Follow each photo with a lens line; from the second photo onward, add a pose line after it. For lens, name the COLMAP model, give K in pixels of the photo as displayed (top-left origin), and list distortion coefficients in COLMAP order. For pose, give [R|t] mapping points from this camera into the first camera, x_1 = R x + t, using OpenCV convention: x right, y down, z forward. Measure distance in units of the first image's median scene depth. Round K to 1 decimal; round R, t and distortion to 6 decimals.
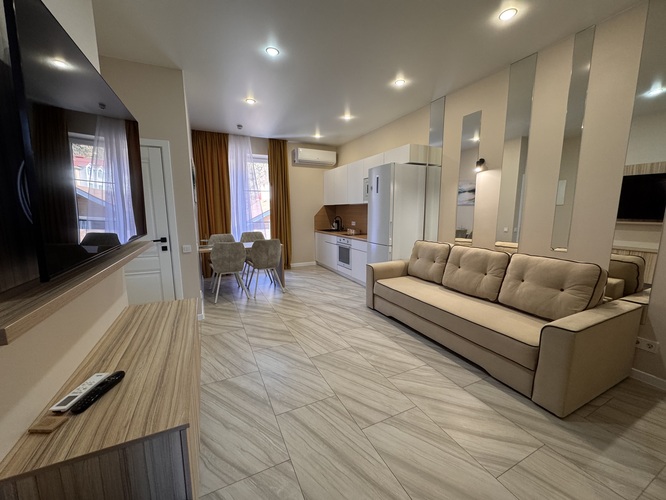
lens RADIAL K [[266.3, 0, 333.0], [0, 266.3, 250.0], [0, 0, 1]] dist [0.000115, -0.000005]
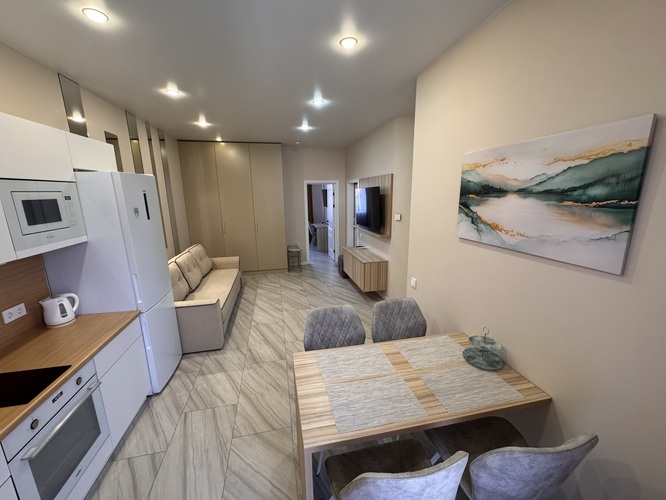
lens RADIAL K [[266.3, 0, 333.0], [0, 266.3, 250.0], [0, 0, 1]] dist [0.000115, -0.000005]
pose [[-0.972297, -0.041148, 0.230099, -0.567082], [0.044681, 0.933516, 0.355740, -0.522299], [-0.229439, 0.356166, -0.905816, 2.216383]]
